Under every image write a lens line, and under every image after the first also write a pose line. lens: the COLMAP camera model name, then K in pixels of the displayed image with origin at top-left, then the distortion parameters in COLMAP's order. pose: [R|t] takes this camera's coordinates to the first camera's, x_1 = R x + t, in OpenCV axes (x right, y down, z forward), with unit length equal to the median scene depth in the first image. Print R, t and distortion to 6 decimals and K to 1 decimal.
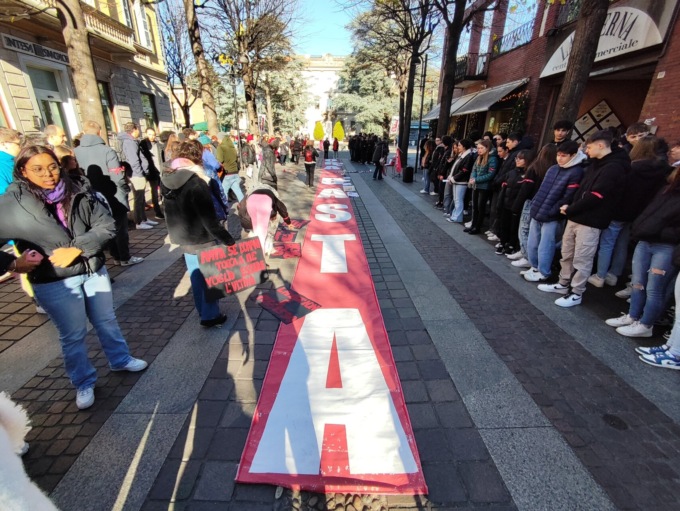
lens RADIAL K [[305.9, 0, 334.2], [0, 305.9, 252.6], [0, 0, 1]] dist [-0.000340, 0.002274]
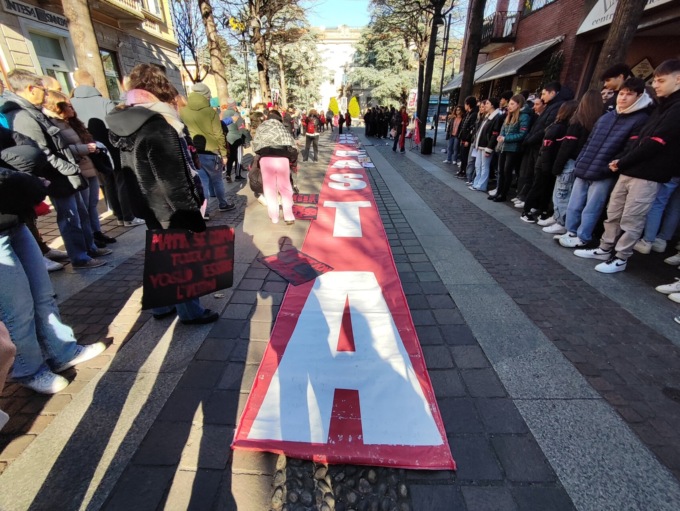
lens RADIAL K [[305.9, 0, 336.9], [0, 305.9, 253.5], [0, 0, 1]] dist [-0.000340, 0.002274]
pose [[0.999302, 0.009683, -0.036068, 0.001114], [-0.007129, 0.997501, 0.070288, 0.037397], [0.036658, -0.069982, 0.996874, 0.051585]]
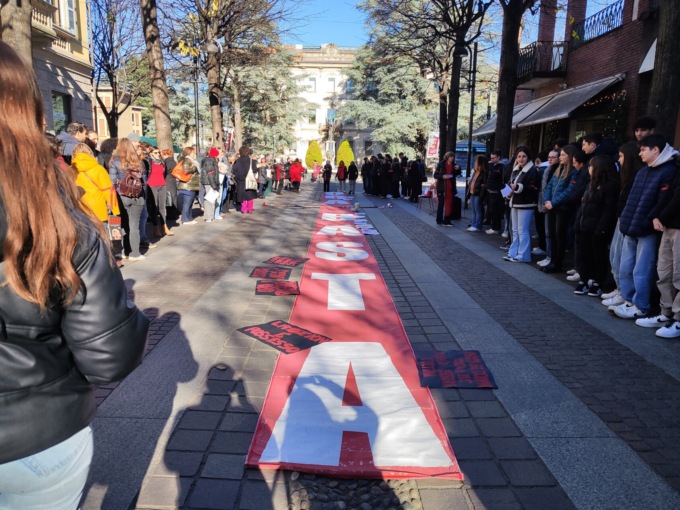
lens RADIAL K [[503.0, 0, 332.9], [0, 503.0, 250.7], [0, 0, 1]] dist [0.045989, -0.037124]
pose [[0.999883, 0.011162, -0.010437, -0.017095], [-0.012916, 0.982306, -0.186840, 0.114879], [0.008167, 0.186953, 0.982335, -0.154435]]
